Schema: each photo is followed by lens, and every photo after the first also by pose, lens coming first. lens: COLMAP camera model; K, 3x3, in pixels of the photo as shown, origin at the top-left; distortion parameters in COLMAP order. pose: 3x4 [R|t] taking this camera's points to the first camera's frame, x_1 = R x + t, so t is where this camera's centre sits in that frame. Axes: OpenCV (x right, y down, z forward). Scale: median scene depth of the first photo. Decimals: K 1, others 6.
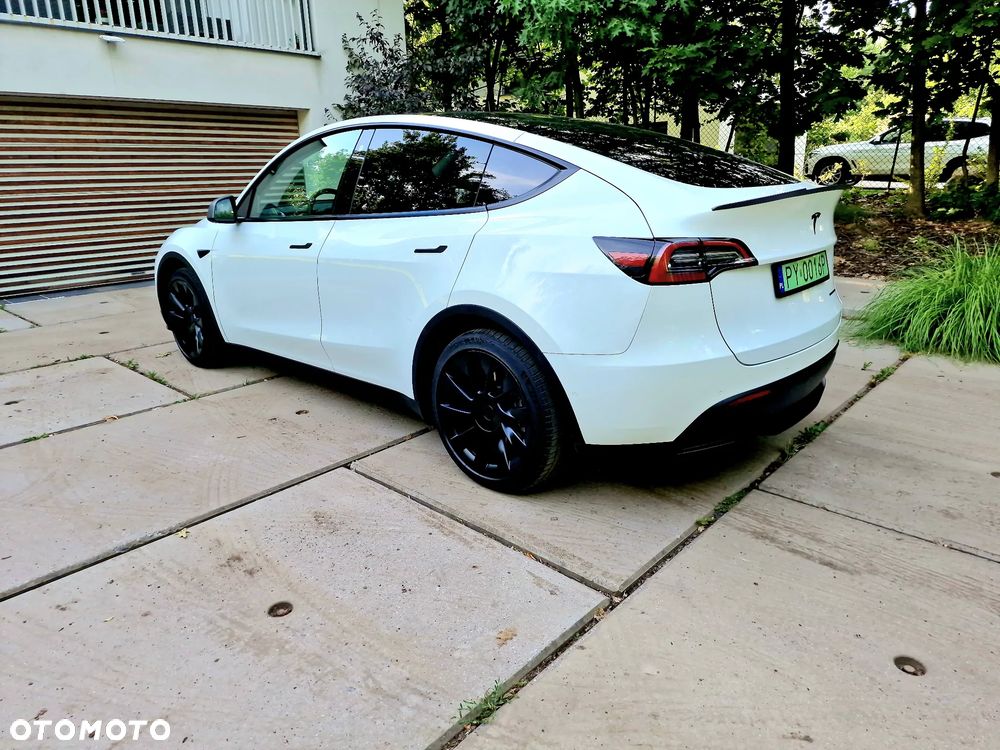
lens RADIAL K [[664.8, 0, 499.3], [0, 664.8, 368.5], [0, 0, 1]] dist [0.080430, -0.067497]
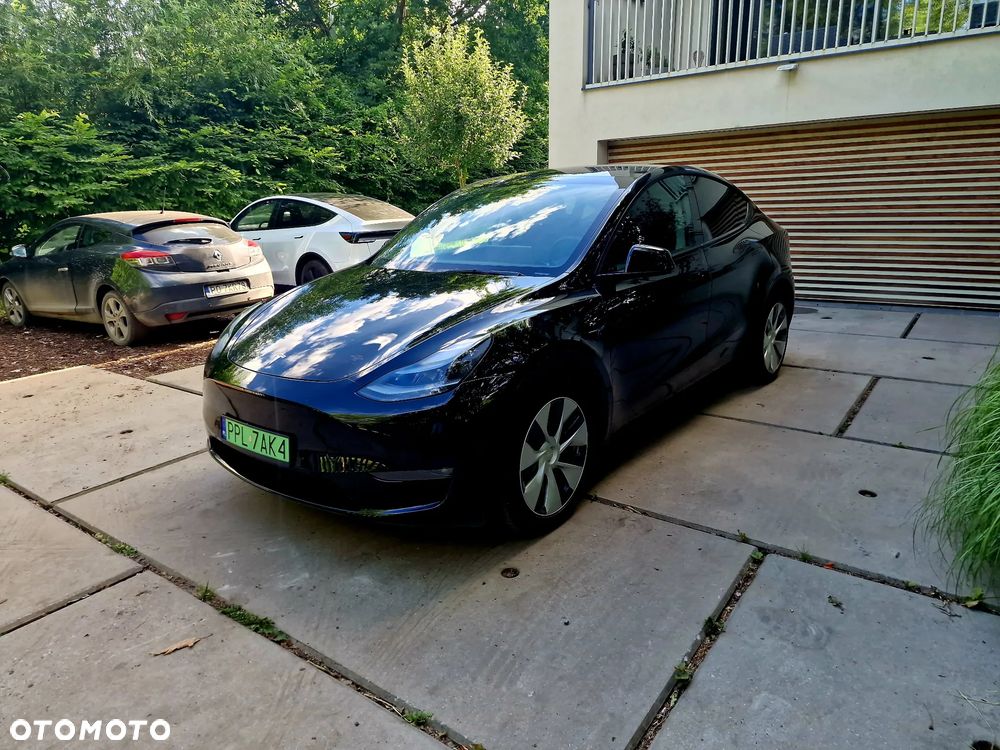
lens RADIAL K [[663.0, 0, 484.8], [0, 663.0, 372.4], [0, 0, 1]] dist [0.084944, -0.071950]
pose [[0.100708, 0.276228, -0.955801, 0.473374], [-0.261740, 0.934201, 0.242407, -0.167155], [0.959870, 0.225760, 0.166381, 0.456397]]
